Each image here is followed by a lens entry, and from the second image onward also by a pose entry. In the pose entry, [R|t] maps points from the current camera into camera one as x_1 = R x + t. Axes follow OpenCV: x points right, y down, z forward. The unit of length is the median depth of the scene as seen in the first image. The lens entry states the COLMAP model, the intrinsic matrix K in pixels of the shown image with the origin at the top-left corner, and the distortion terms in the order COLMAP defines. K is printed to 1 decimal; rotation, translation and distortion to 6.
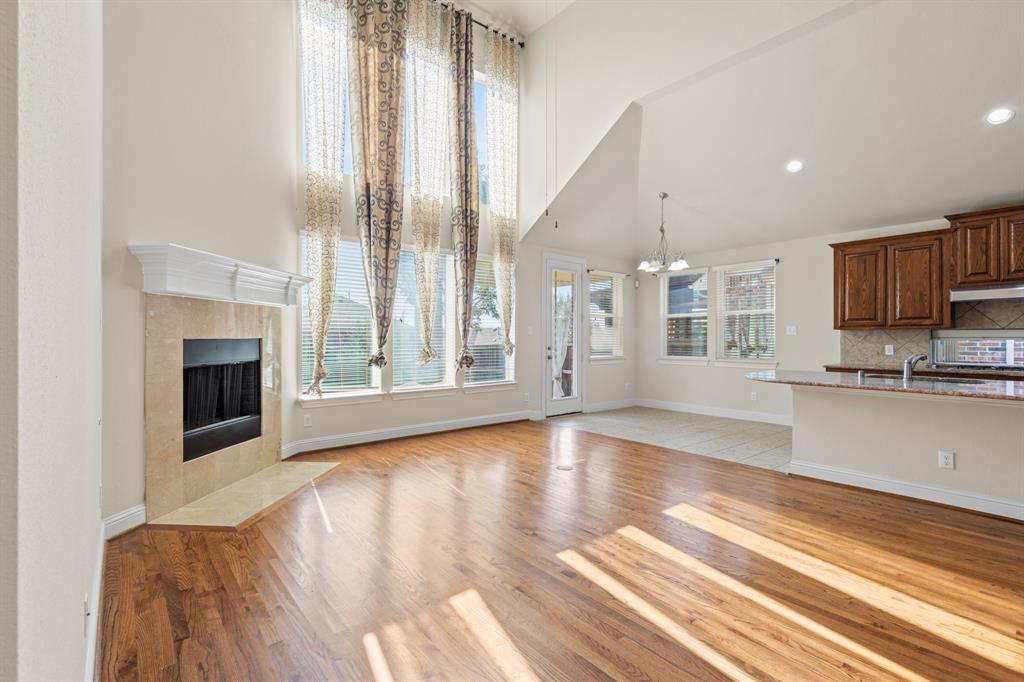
lens RADIAL K [[471.5, 0, 509.5], [0, 471.5, 336.2], [0, 0, 1]] dist [0.008490, -0.002607]
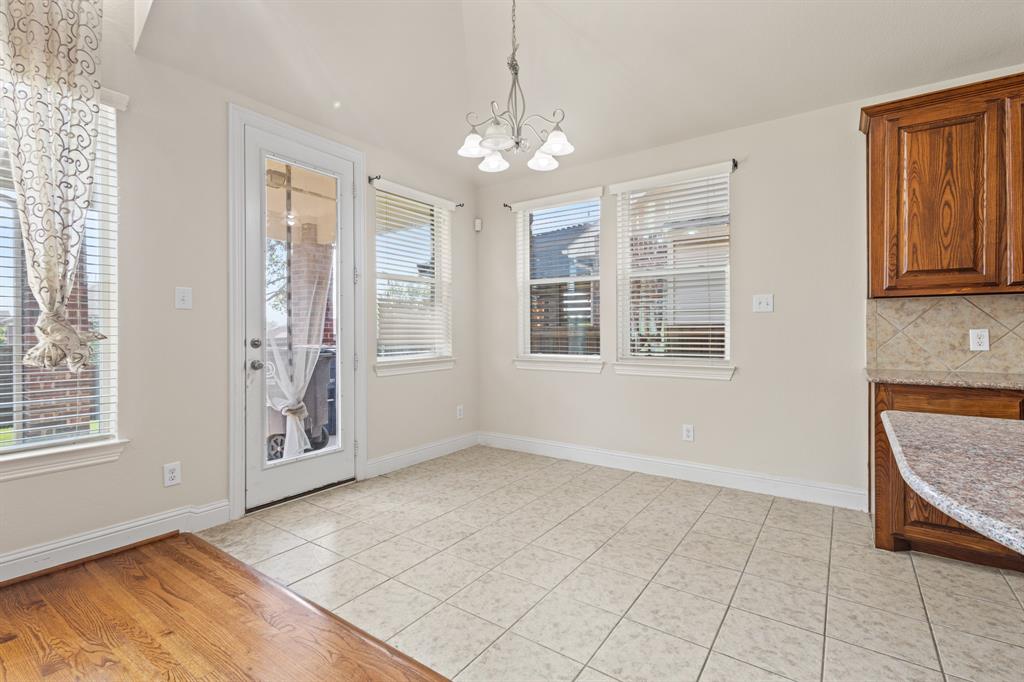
lens RADIAL K [[471.5, 0, 510.8], [0, 471.5, 334.7], [0, 0, 1]] dist [0.008490, -0.002607]
pose [[0.964785, -0.006347, 0.262963, 0.231437], [0.003451, 0.999928, 0.011472, 0.016496], [-0.263017, -0.010160, 0.964738, 0.653483]]
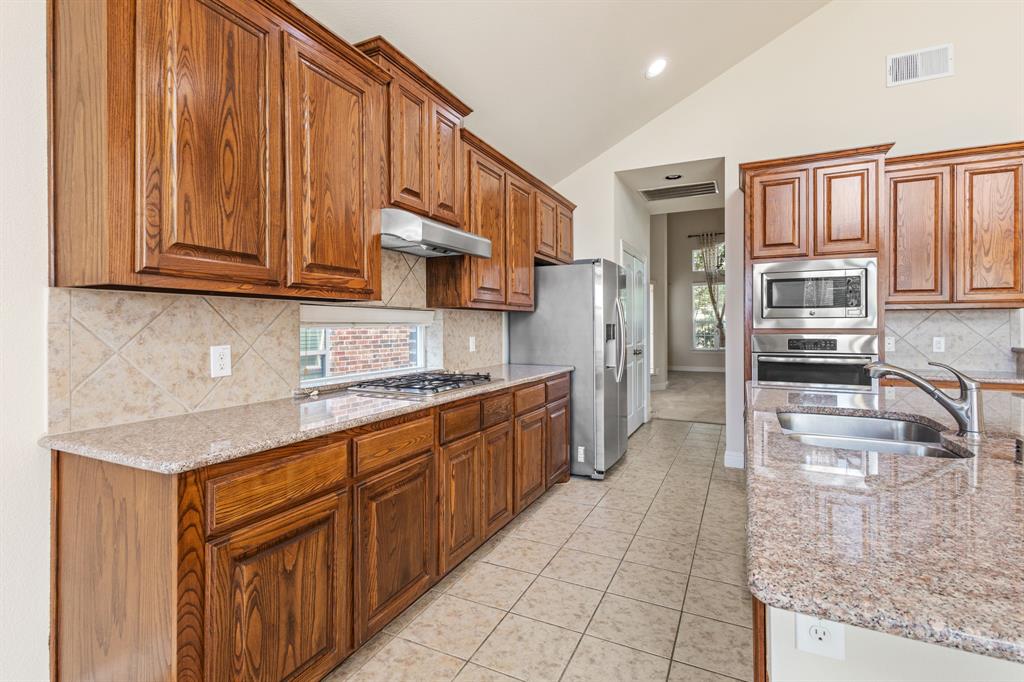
lens RADIAL K [[471.5, 0, 513.8], [0, 471.5, 324.9], [0, 0, 1]] dist [0.008490, -0.002607]
pose [[-0.427671, 0.002952, 0.903930, 0.417870], [-0.000859, 0.999993, -0.003672, 0.005416], [-0.903934, -0.002347, -0.427666, 0.930278]]
